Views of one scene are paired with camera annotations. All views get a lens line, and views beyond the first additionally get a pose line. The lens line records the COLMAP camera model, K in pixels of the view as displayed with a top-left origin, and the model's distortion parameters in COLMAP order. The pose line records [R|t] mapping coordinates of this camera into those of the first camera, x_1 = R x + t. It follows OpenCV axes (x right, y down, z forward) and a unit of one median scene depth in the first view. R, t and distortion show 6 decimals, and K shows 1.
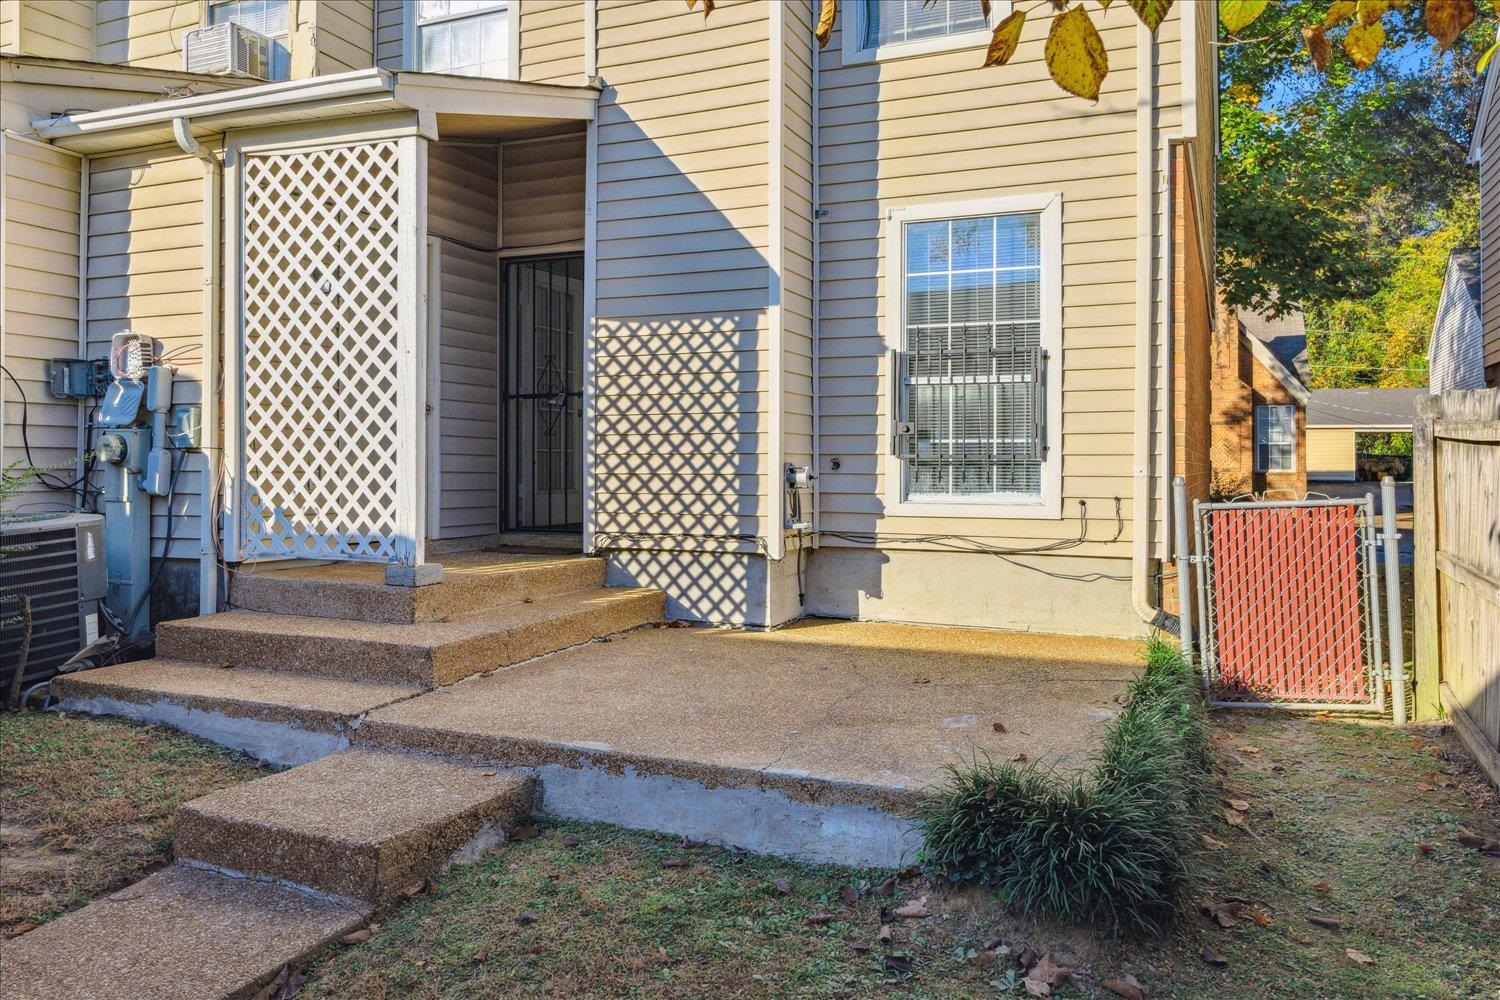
lens RADIAL K [[1118.0, 0, 704.8], [0, 1118.0, 486.4], [0, 0, 1]] dist [-0.008962, -0.002544]
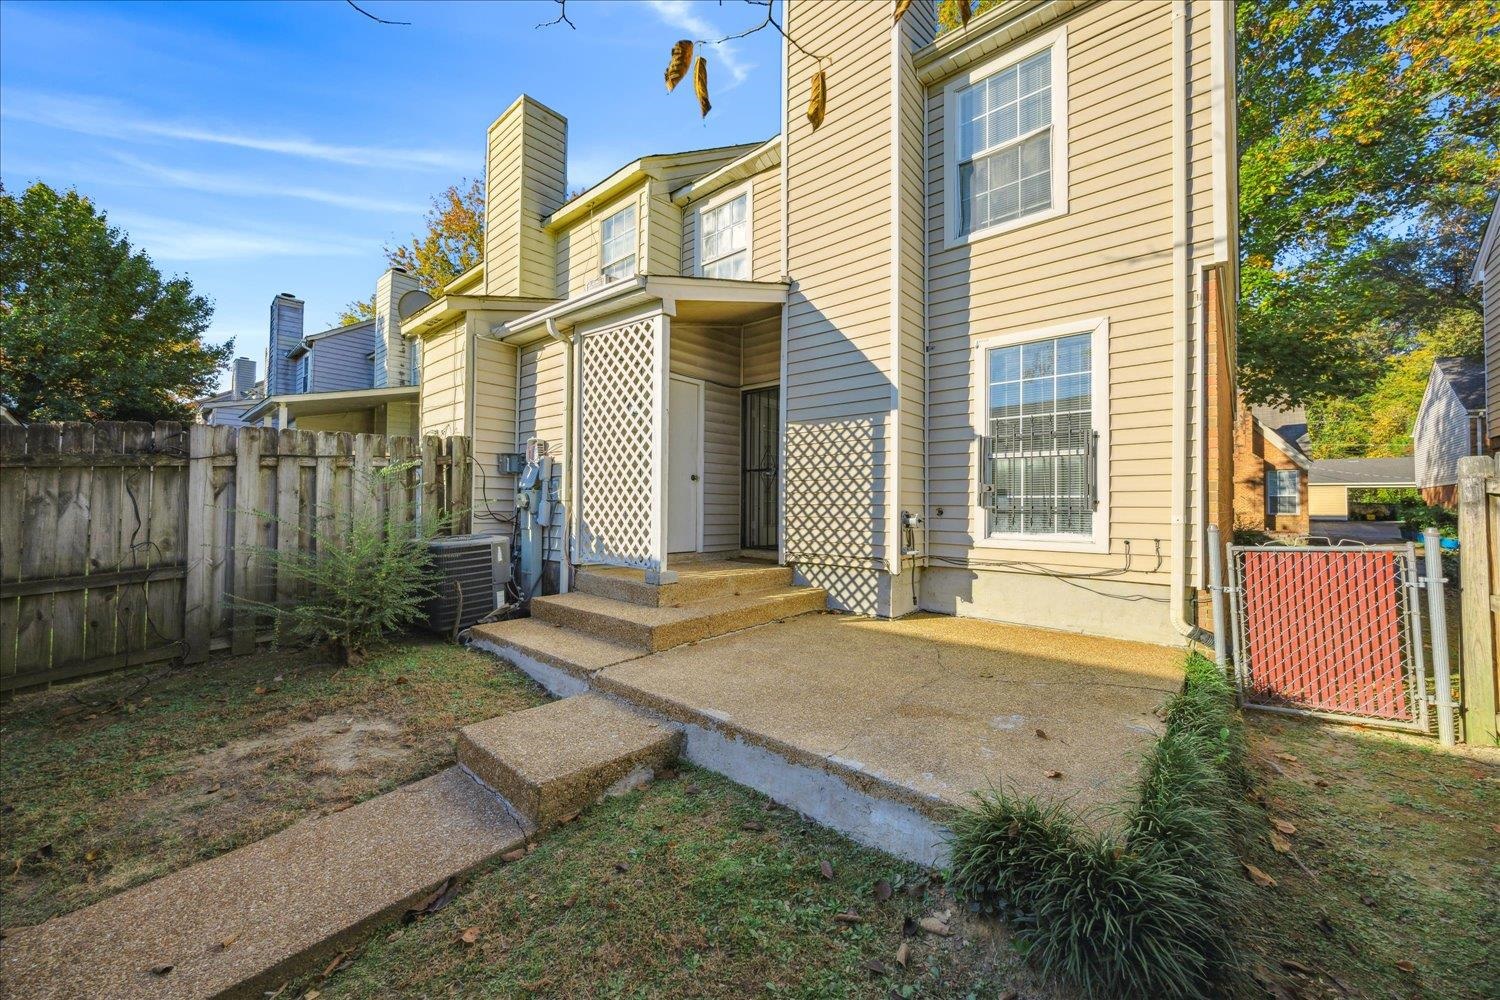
lens RADIAL K [[581.8, 0, 719.8], [0, 581.8, 506.6], [0, 0, 1]] dist [-0.005084, 0.000536]
pose [[0.956693, 0.004491, -0.291063, 0.069637], [-0.010407, 0.999769, -0.018780, -0.010234], [0.290912, 0.020996, 0.956519, 0.179950]]
